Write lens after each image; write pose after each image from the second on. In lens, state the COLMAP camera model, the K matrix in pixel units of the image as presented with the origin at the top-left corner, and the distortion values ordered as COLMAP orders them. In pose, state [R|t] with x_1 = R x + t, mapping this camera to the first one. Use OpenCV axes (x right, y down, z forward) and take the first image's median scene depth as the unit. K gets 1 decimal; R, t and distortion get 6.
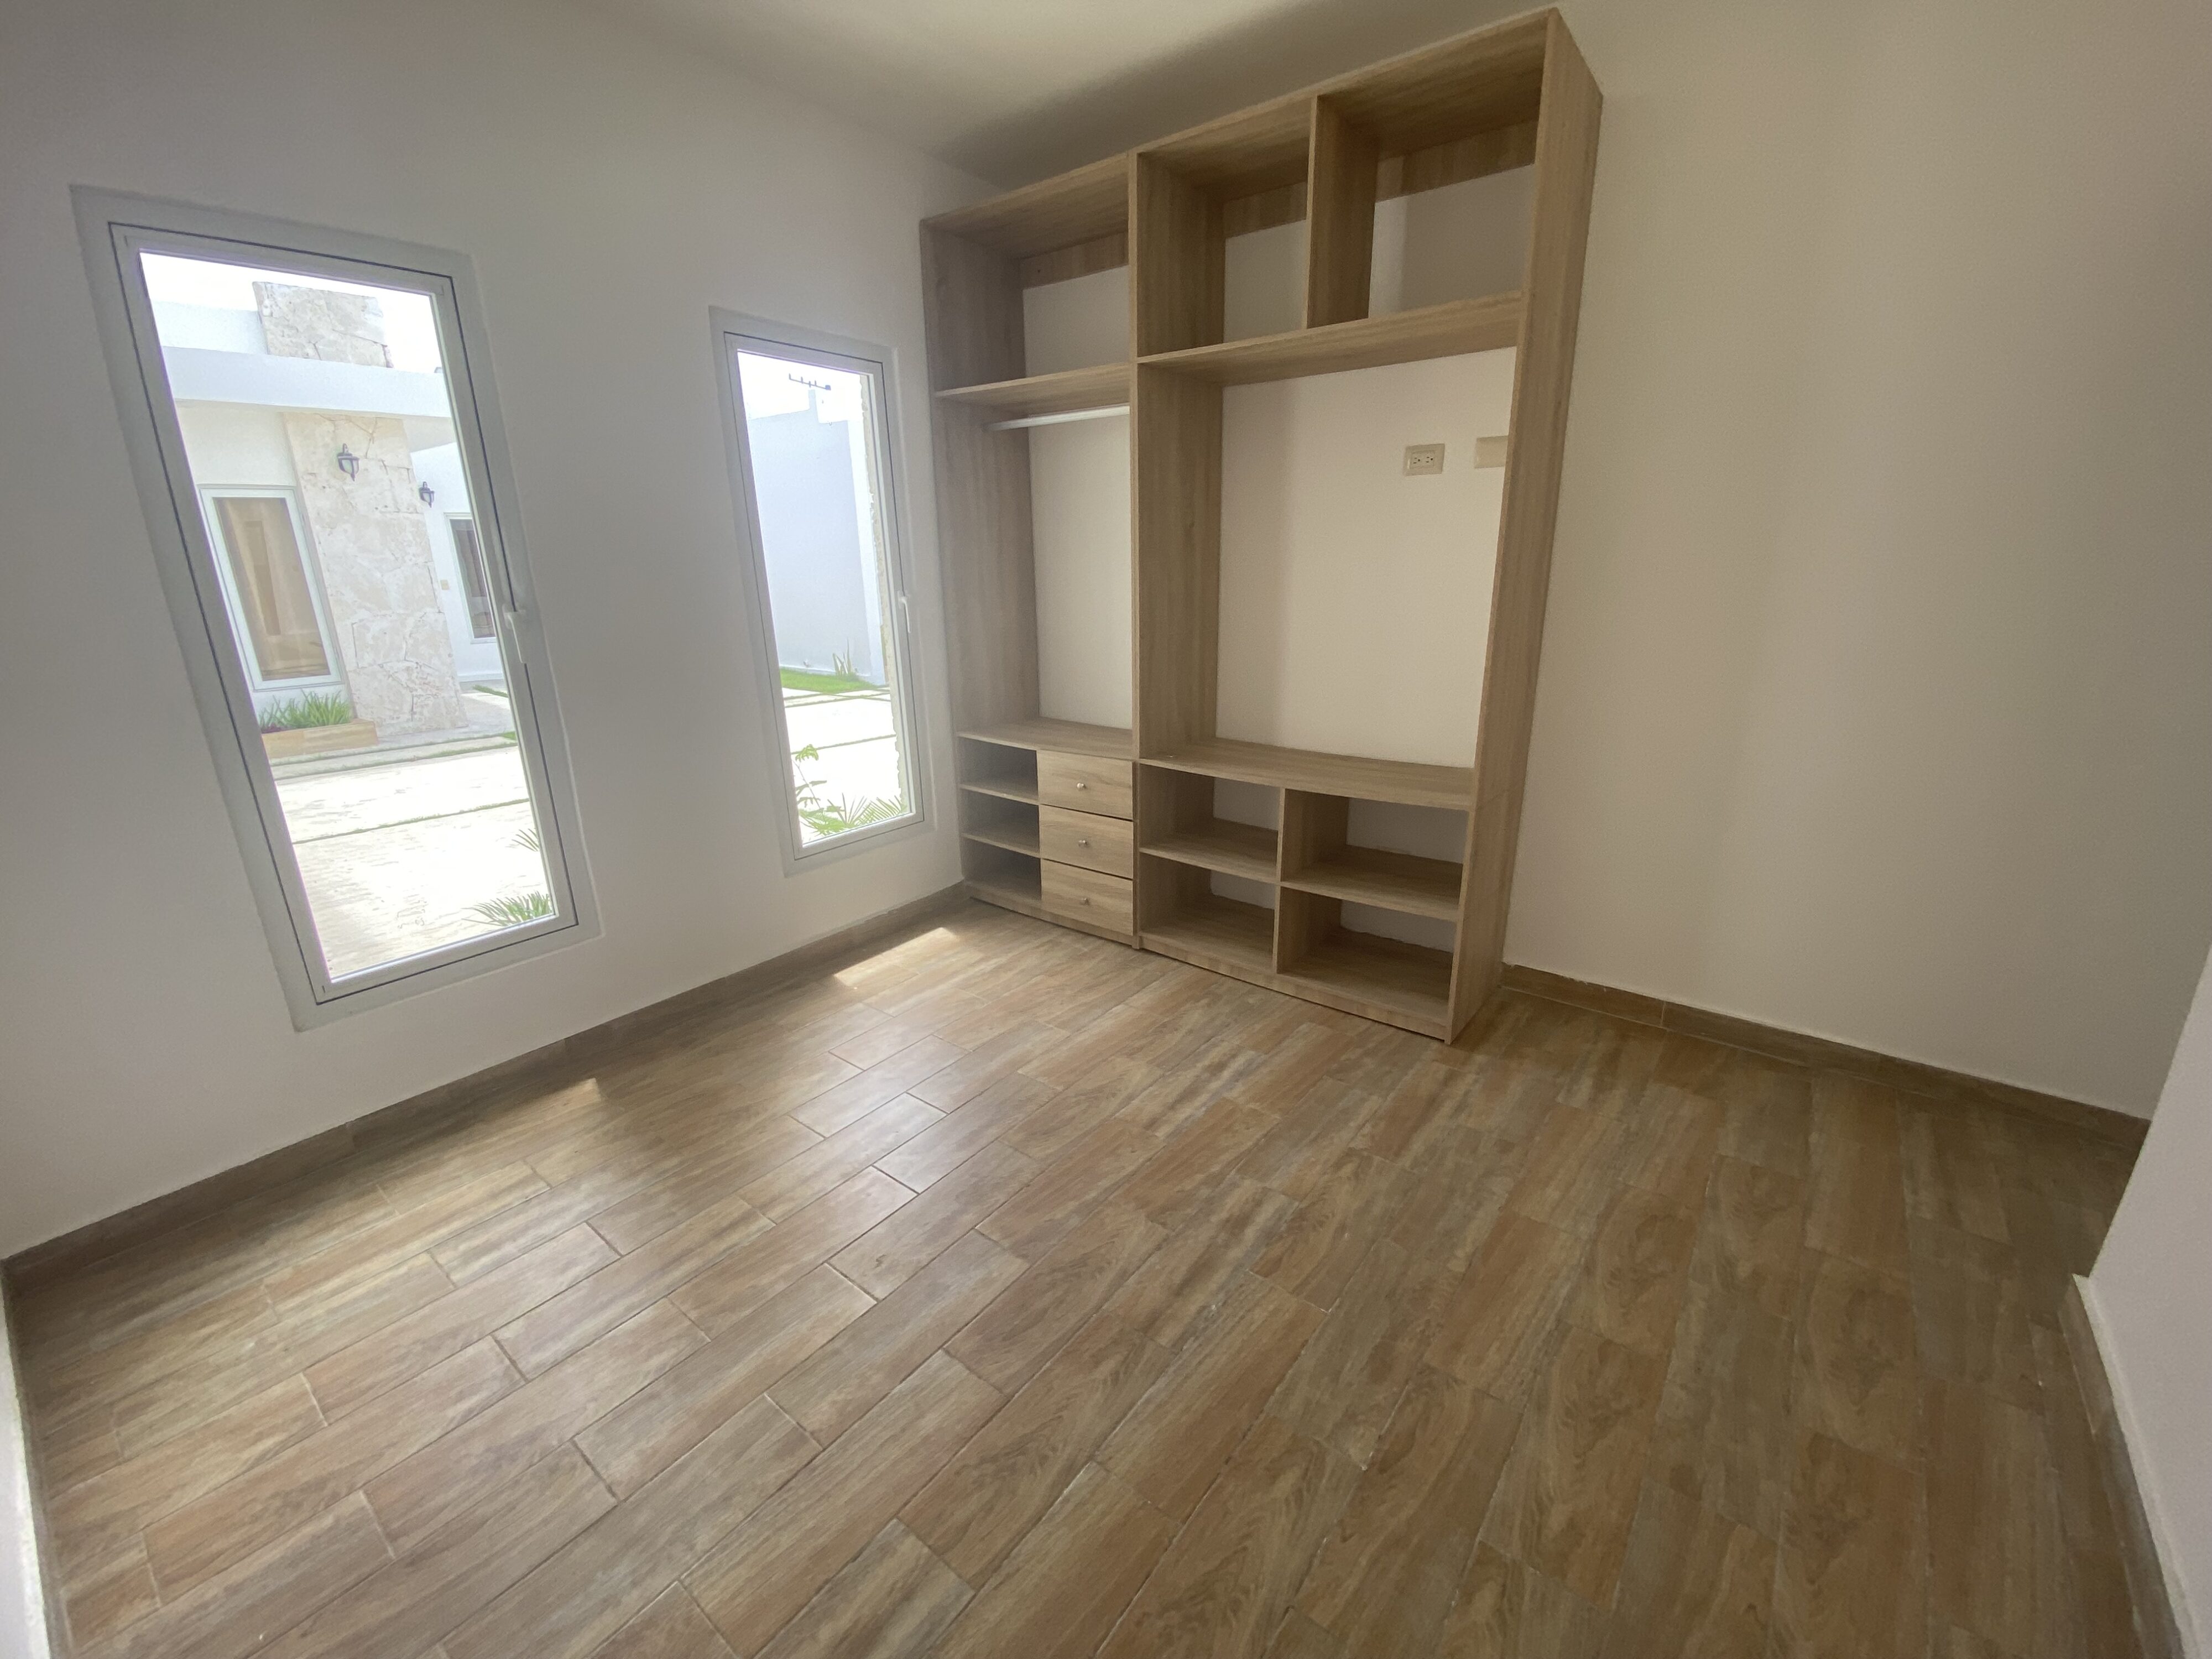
lens RADIAL K [[898.9, 0, 1103.1], [0, 898.9, 840.9], [0, 0, 1]] dist [-0.004159, -0.007367]
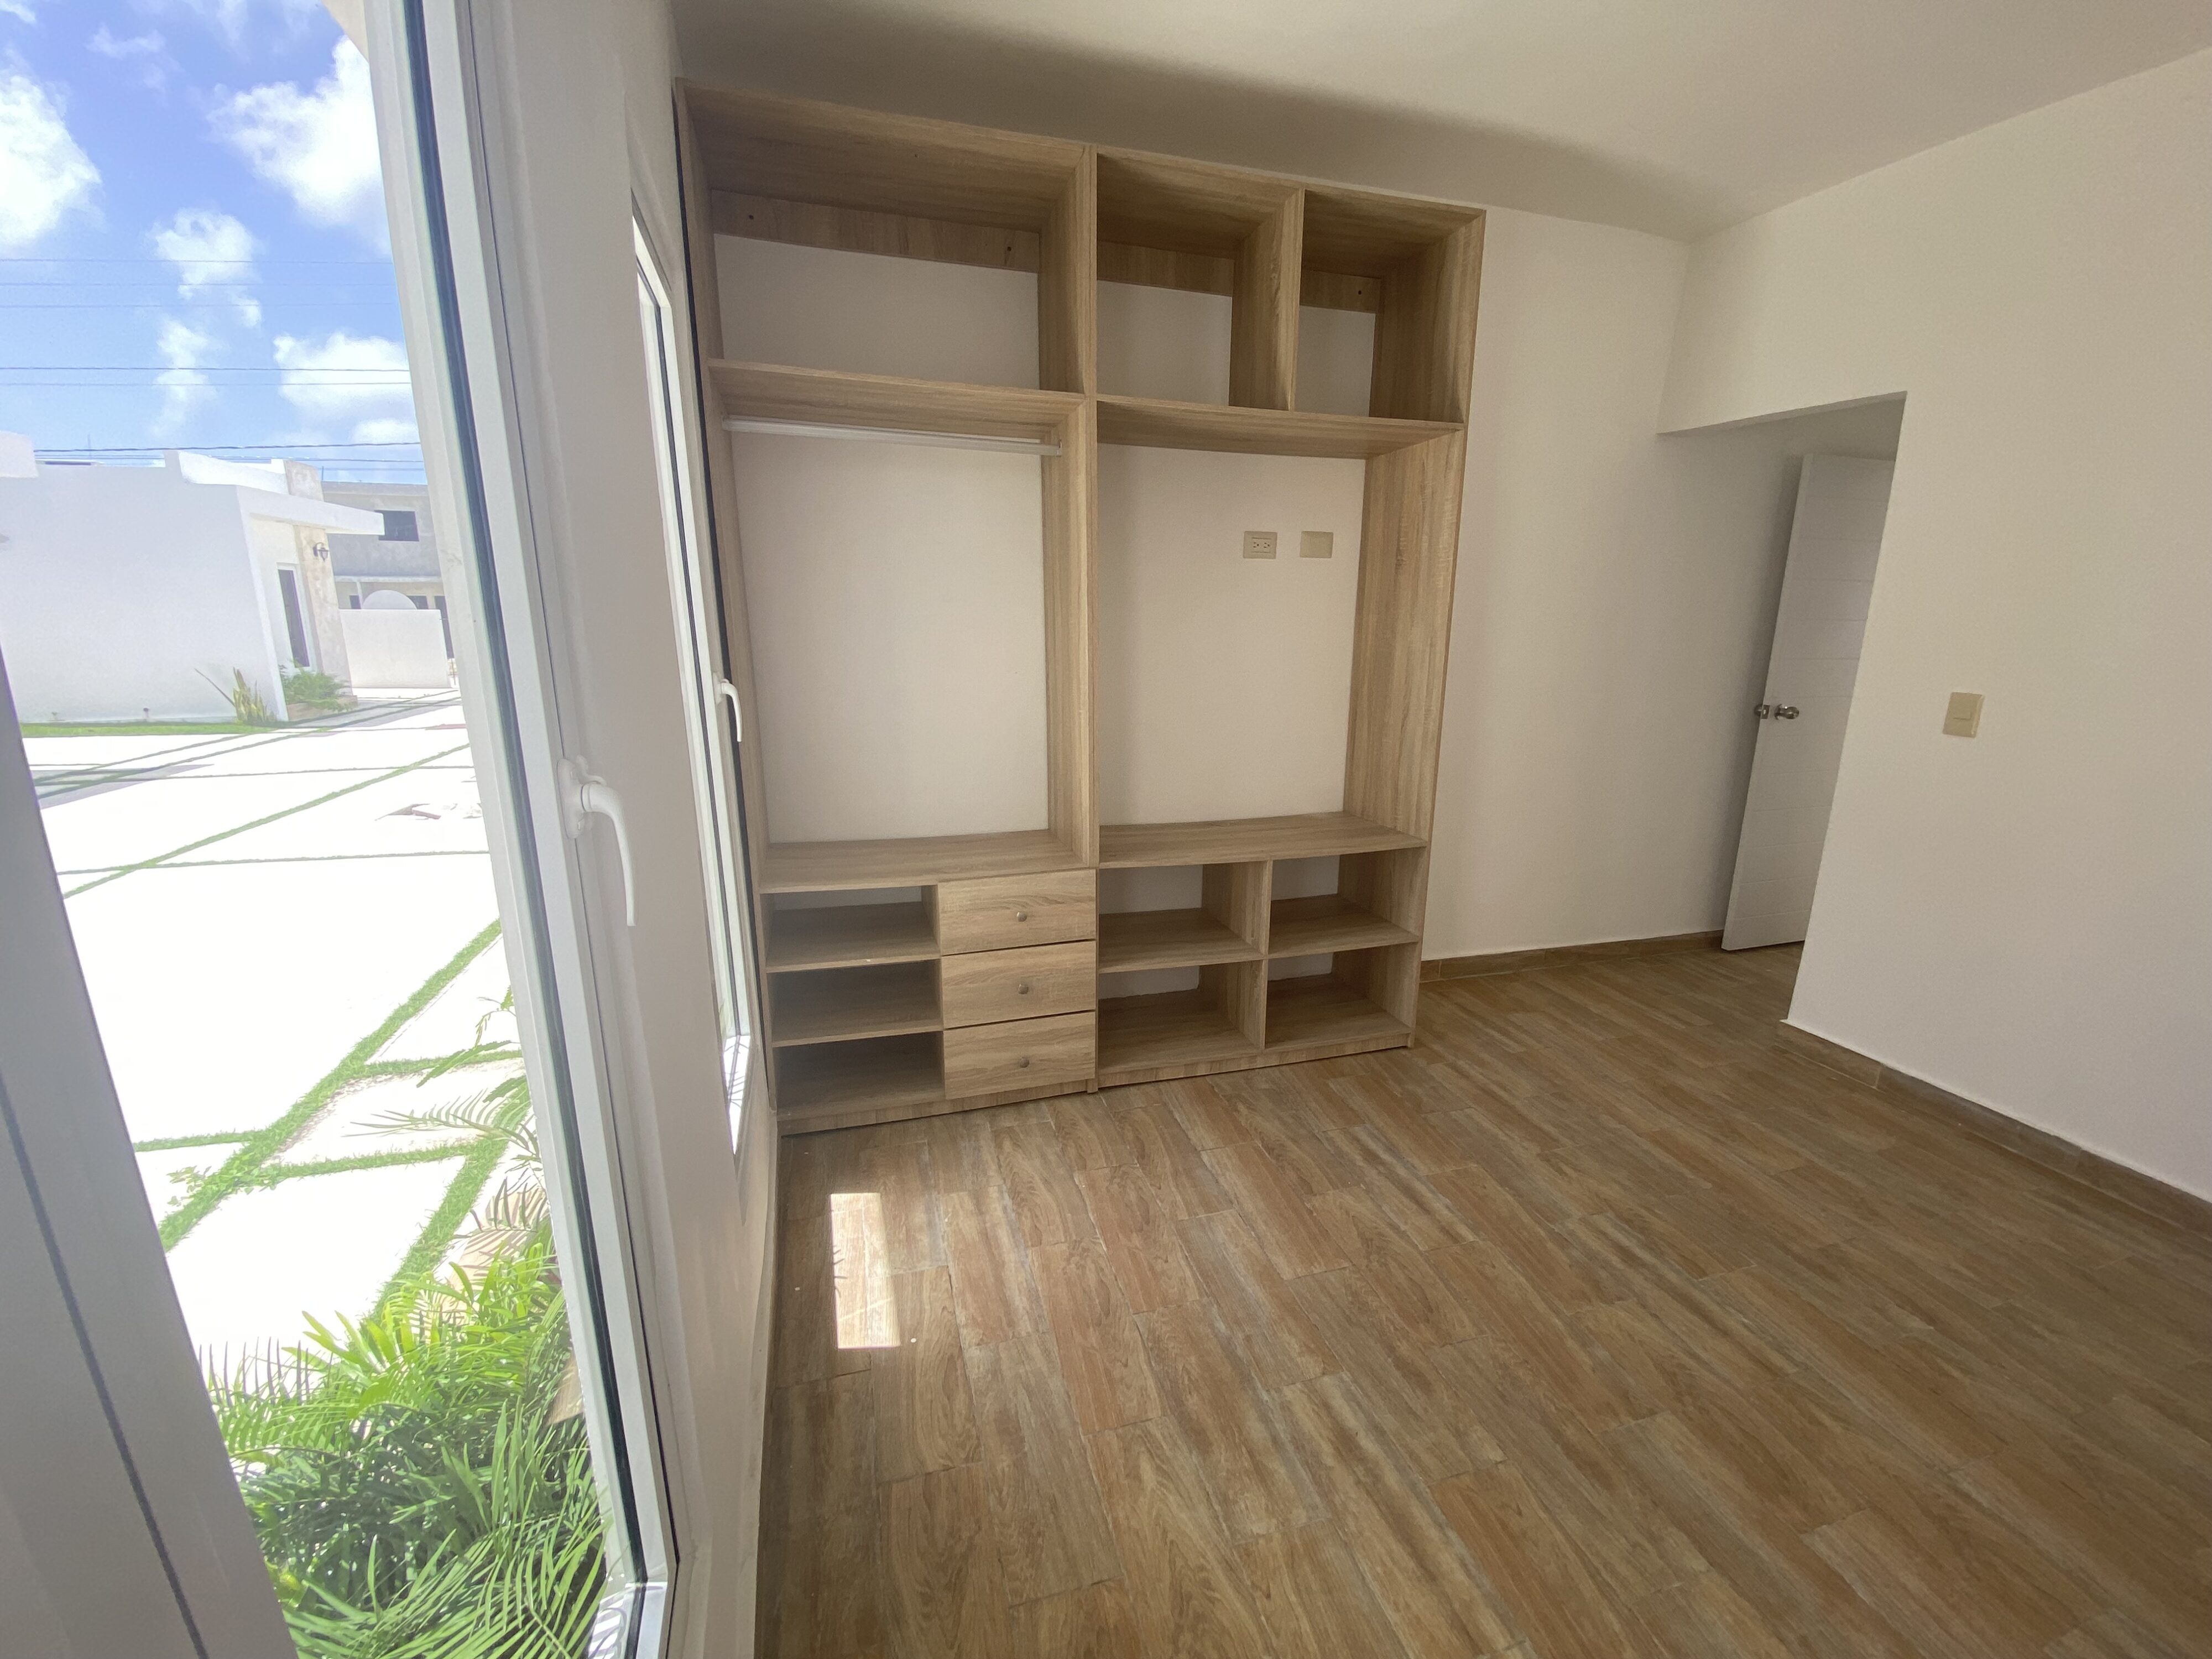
lens RADIAL K [[898.9, 0, 1120.7], [0, 898.9, 828.1], [0, 0, 1]] dist [-0.004159, -0.007367]
pose [[0.568371, -0.167063, 0.805633, -0.746514], [0.218707, 0.974619, 0.047808, -0.195251], [-0.793172, 0.149025, 0.590483, 0.601733]]
